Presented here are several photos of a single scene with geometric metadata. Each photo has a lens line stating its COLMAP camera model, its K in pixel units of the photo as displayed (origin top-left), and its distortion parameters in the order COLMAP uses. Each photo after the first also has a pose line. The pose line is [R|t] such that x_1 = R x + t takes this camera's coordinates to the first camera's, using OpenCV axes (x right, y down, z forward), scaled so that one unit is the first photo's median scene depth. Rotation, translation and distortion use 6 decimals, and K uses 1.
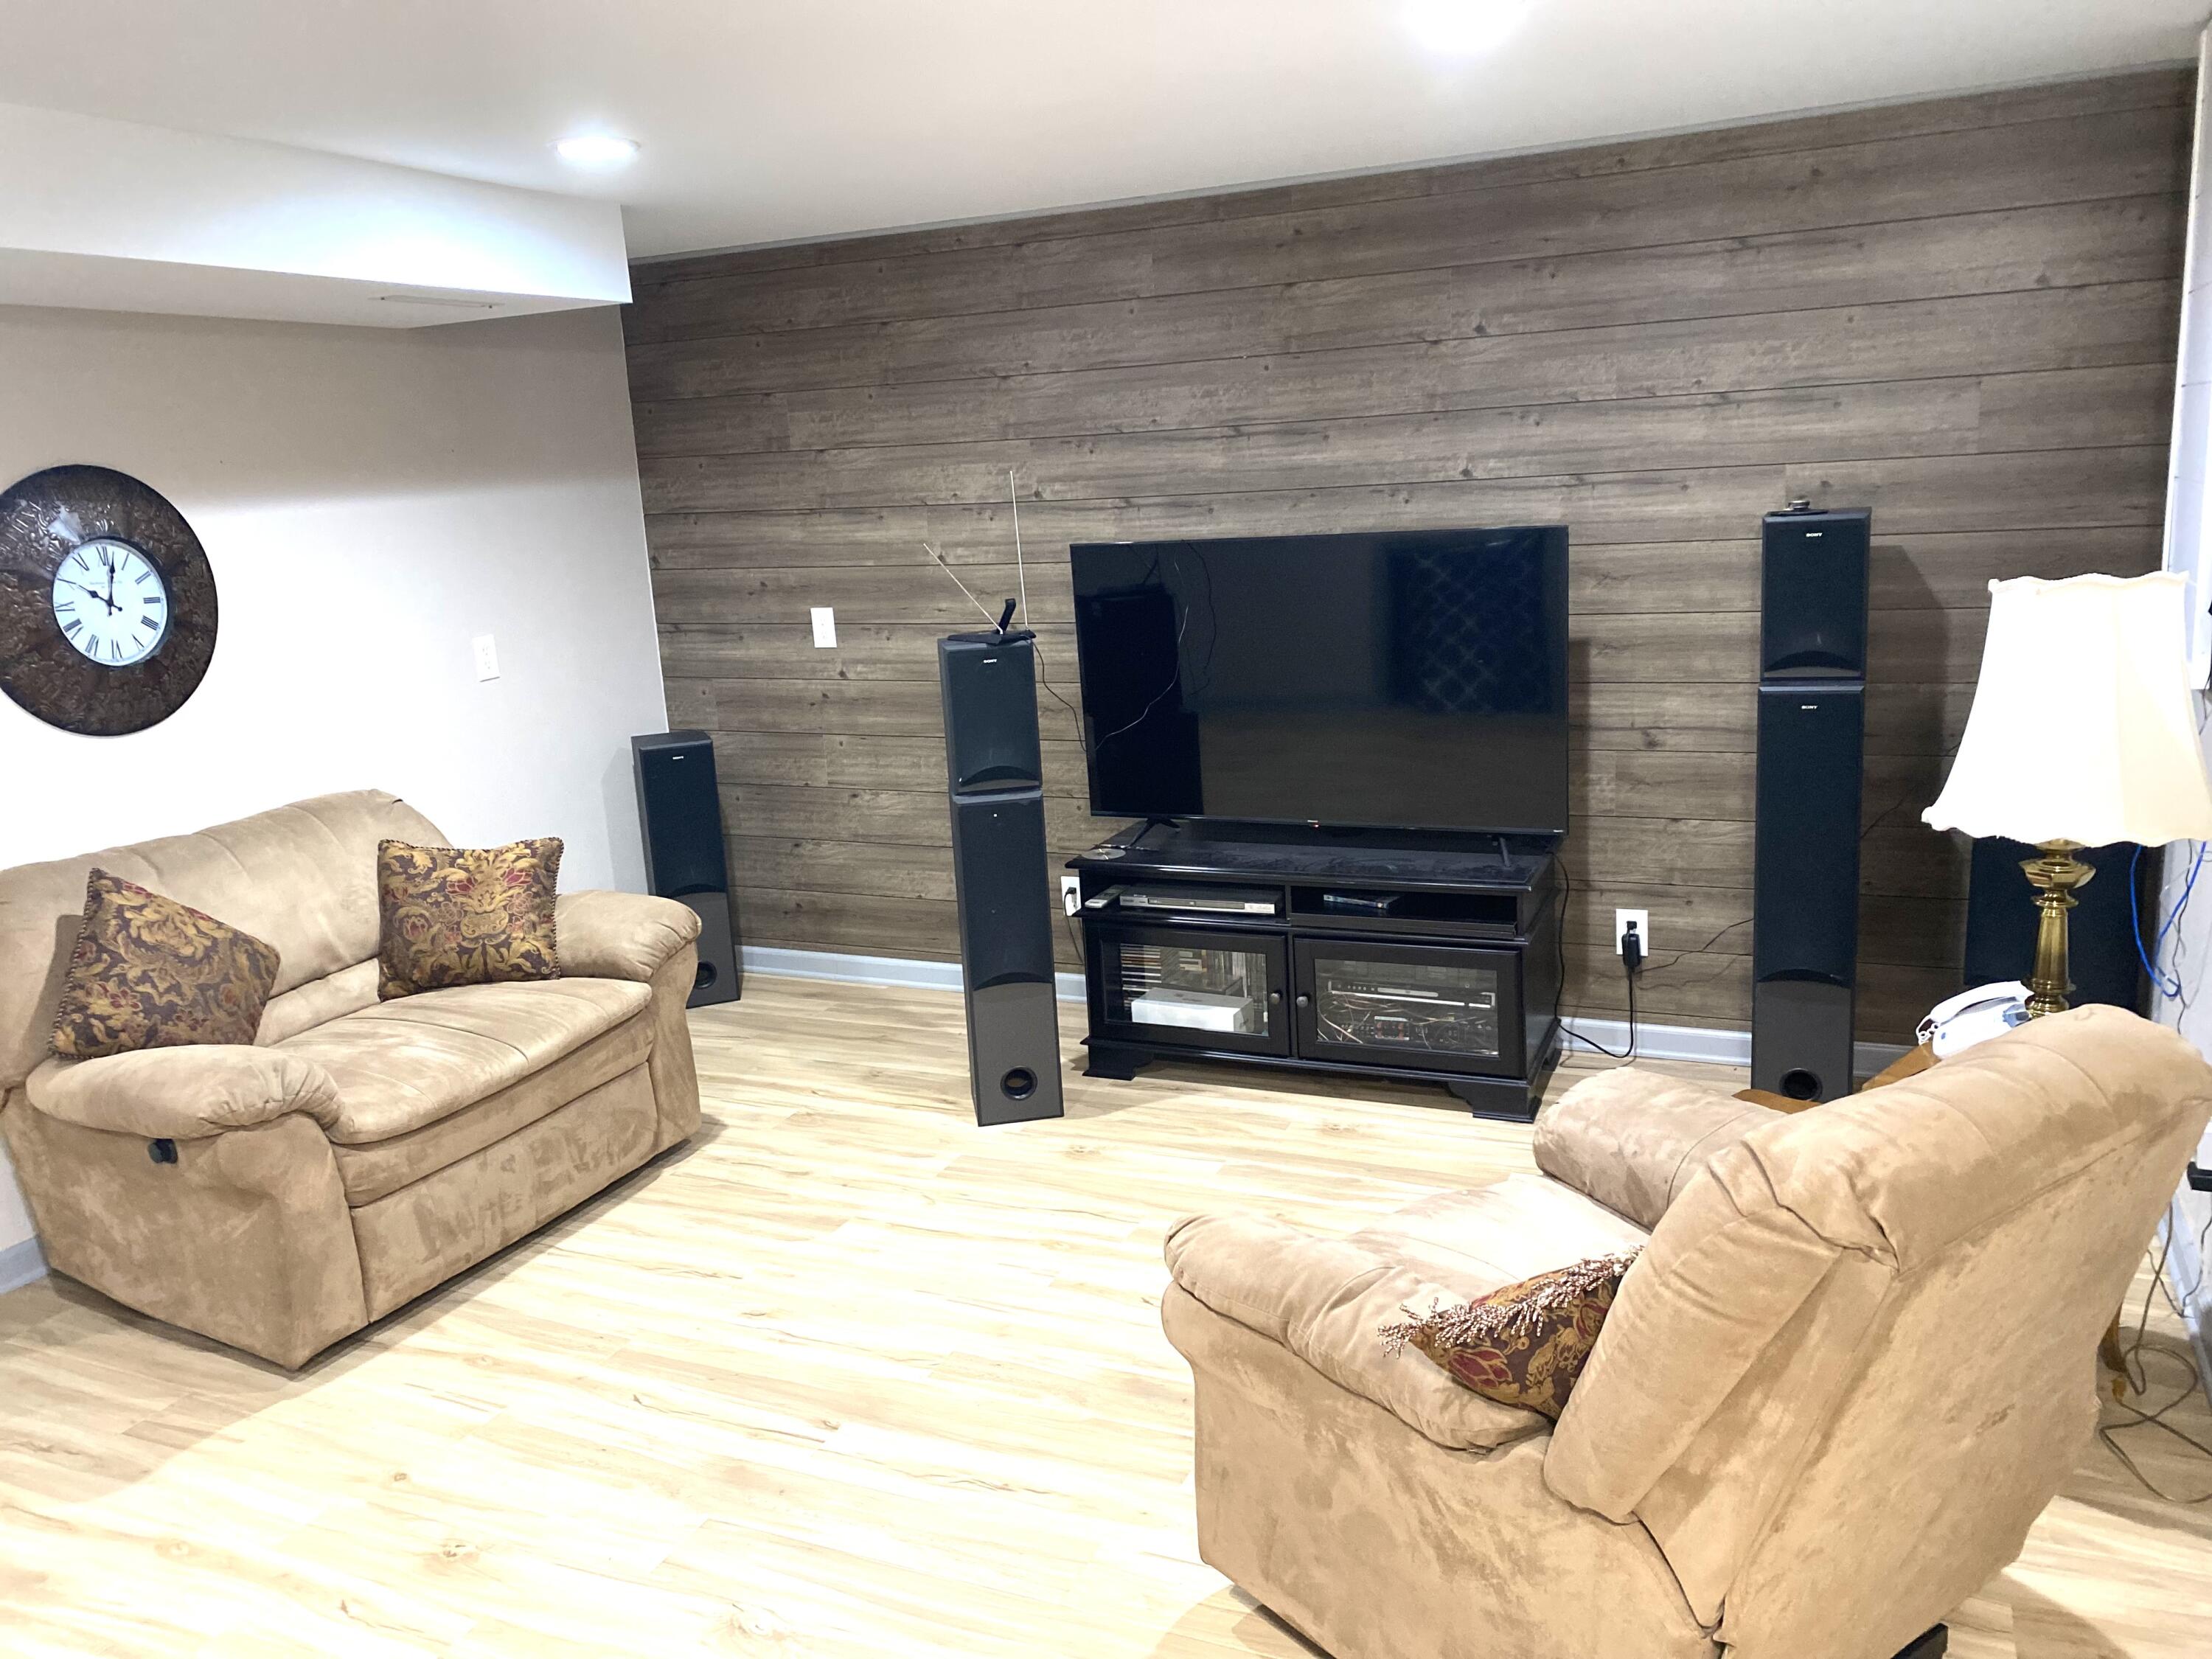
lens RADIAL K [[1684.6, 0, 1088.7], [0, 1684.6, 834.2], [0, 0, 1]] dist [0.008732, 0.006916]
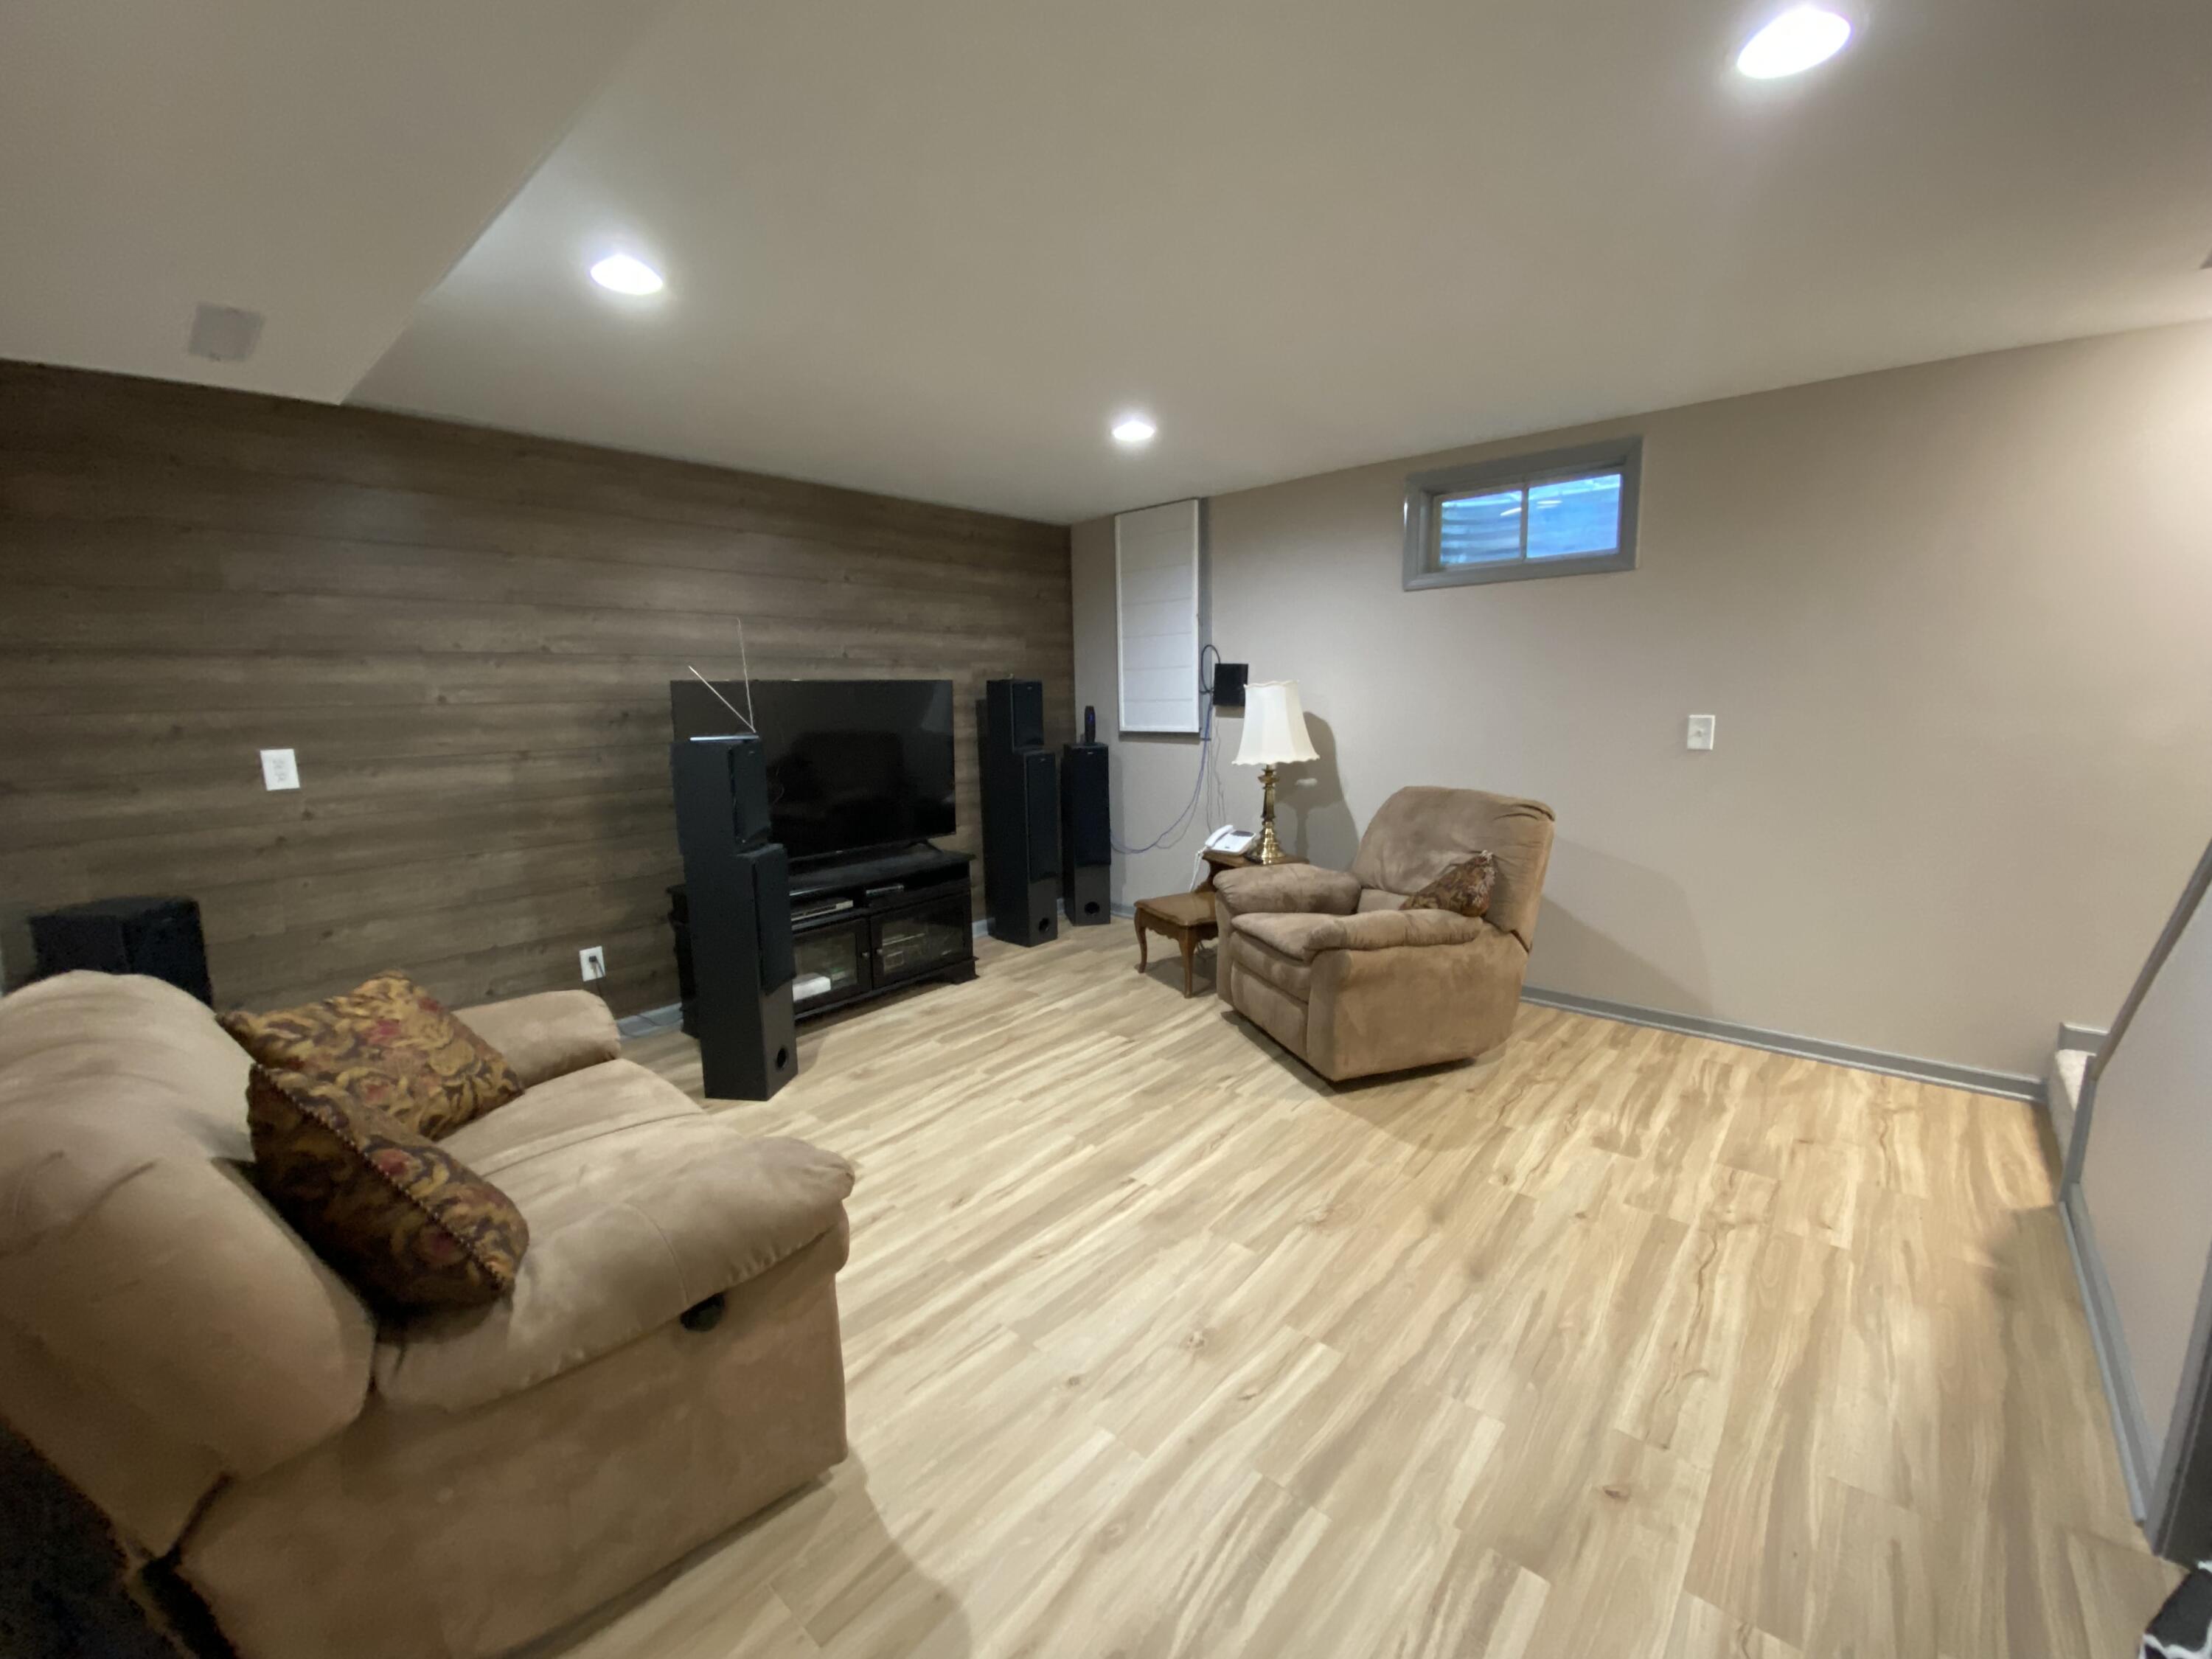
lens RADIAL K [[889.1, 0, 1106.4], [0, 889.1, 835.4], [0, 0, 1]] dist [0.020703, -0.018720]
pose [[0.292561, -0.106664, 0.950279, -0.661169], [0.209238, 0.976818, 0.045225, -0.008763], [-0.933074, 0.185604, 0.308097, 0.499334]]
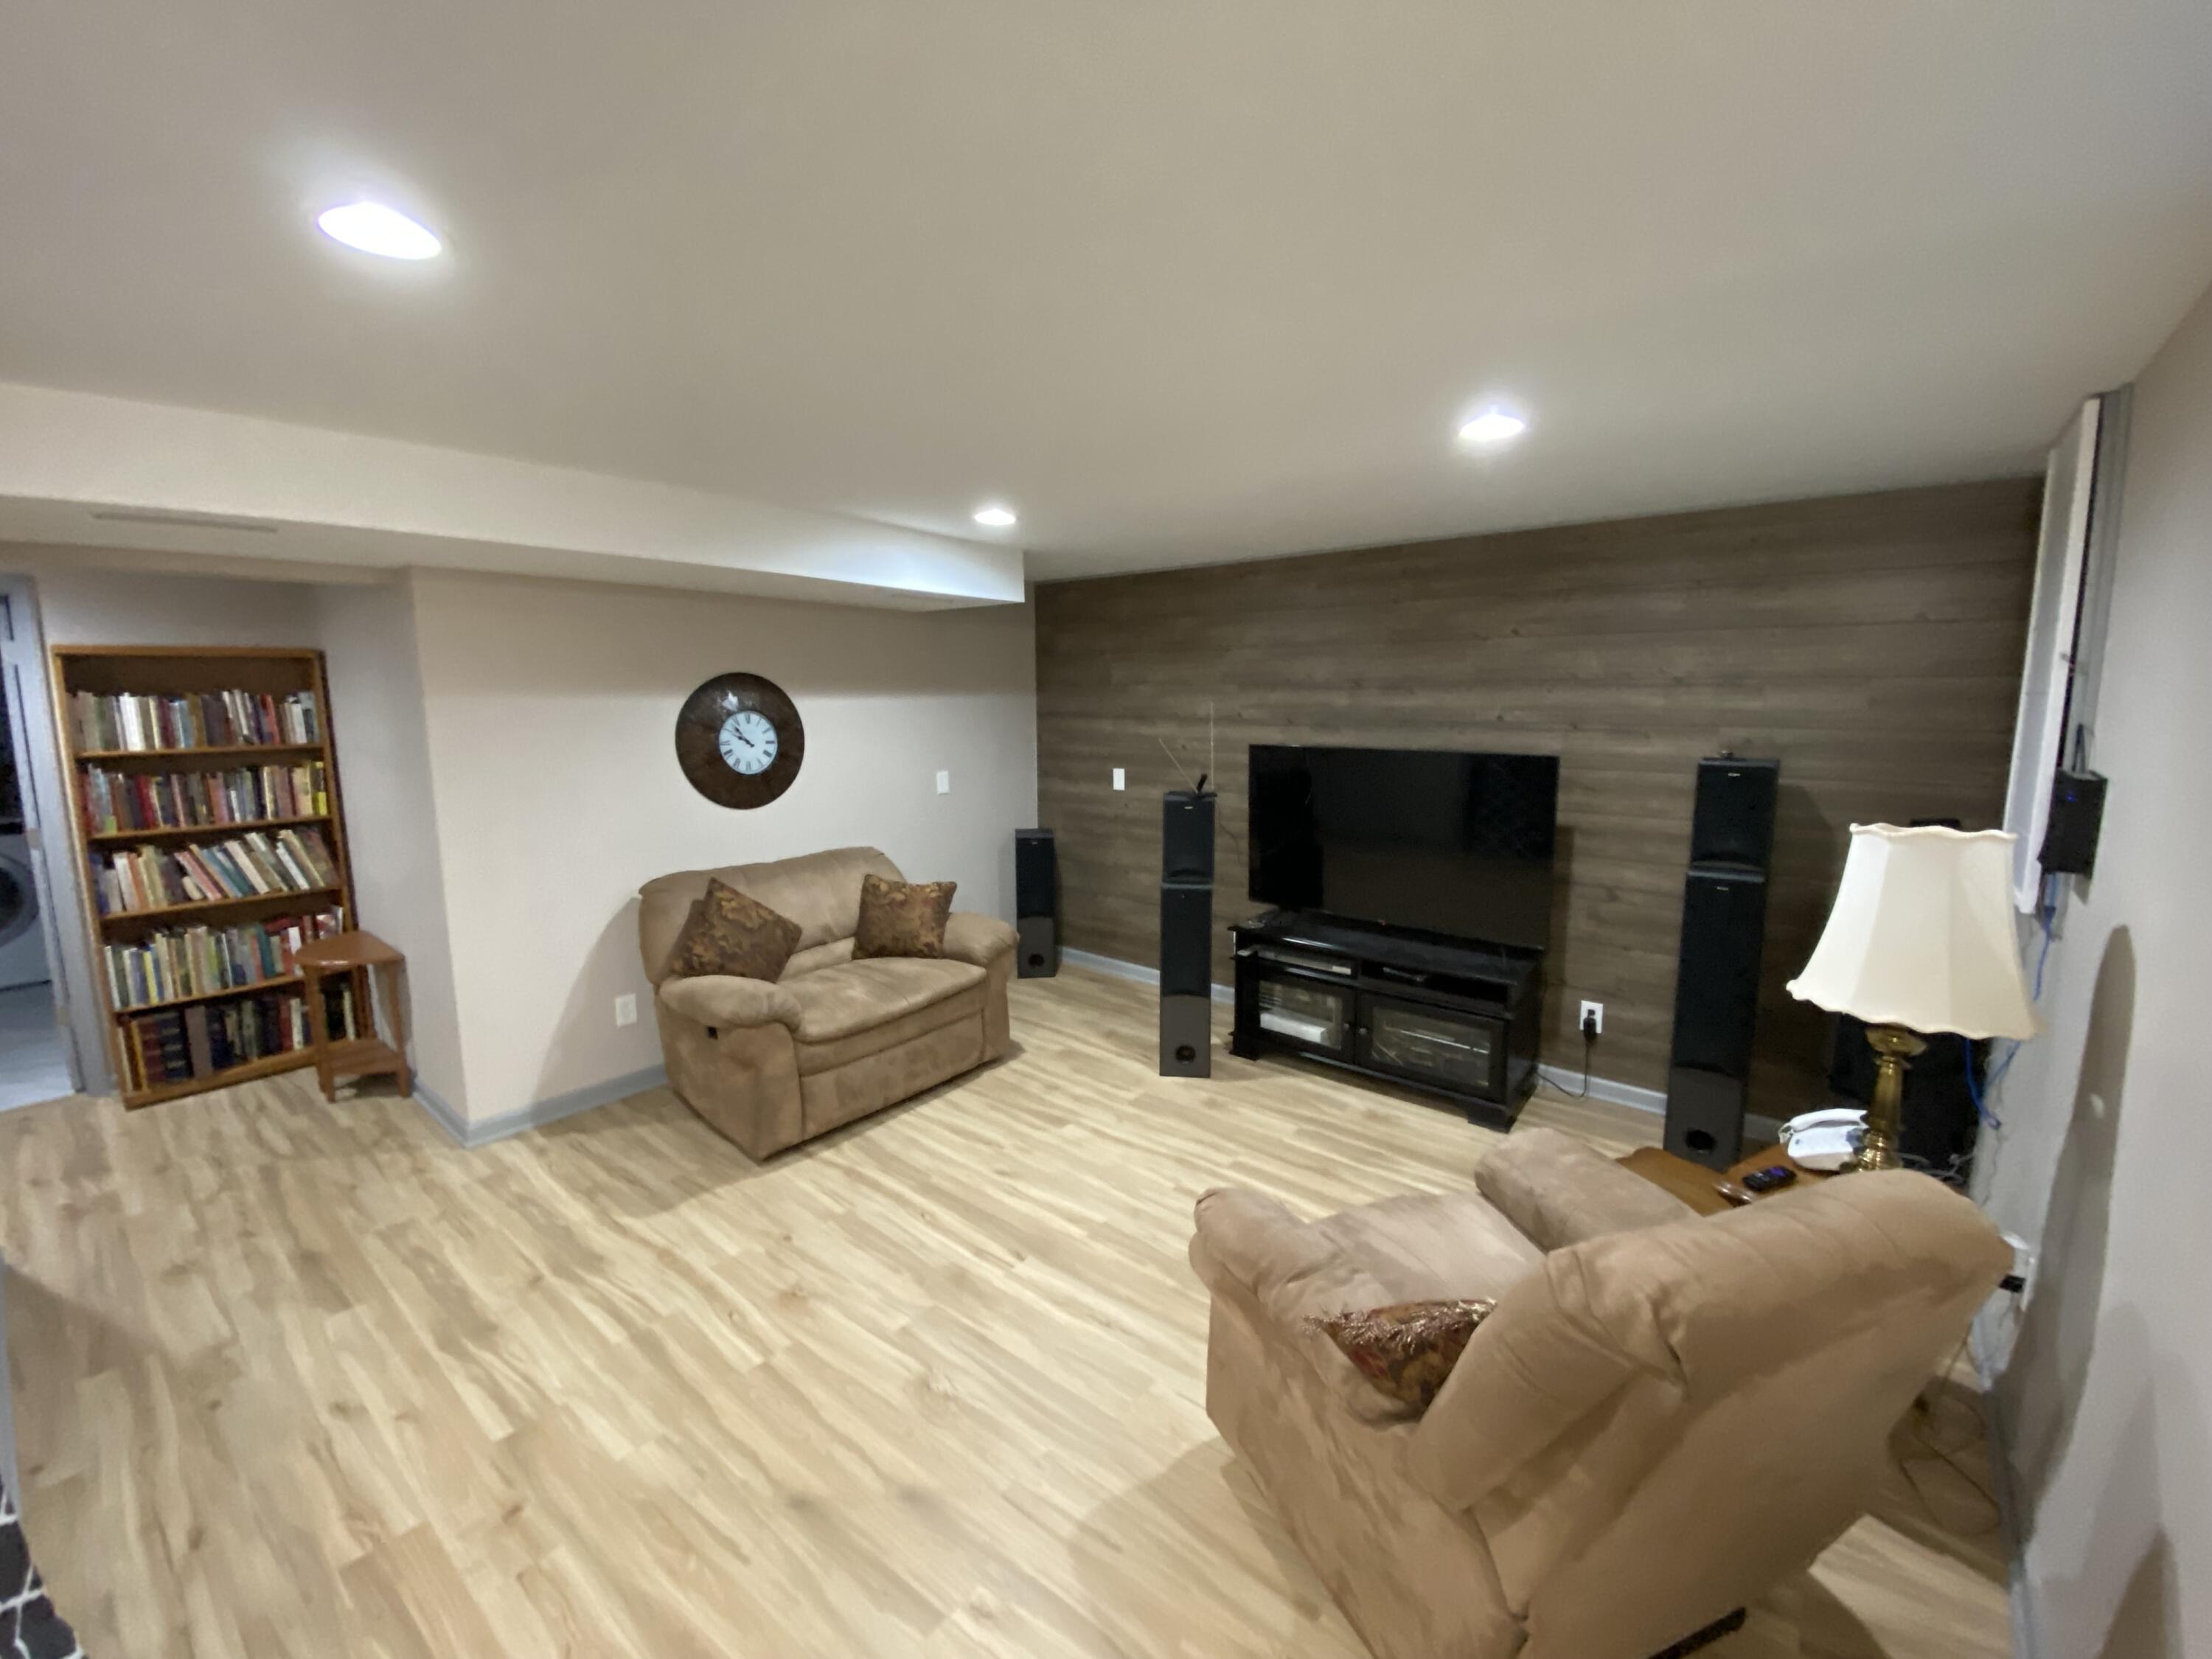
lens RADIAL K [[889.1, 0, 1093.2], [0, 889.1, 825.4], [0, 0, 1]] dist [0.020703, -0.018720]
pose [[0.966055, 0.090601, -0.241928, 0.066664], [-0.105671, 0.993142, -0.050035, -0.028847], [0.235736, 0.073901, 0.969003, 0.086833]]
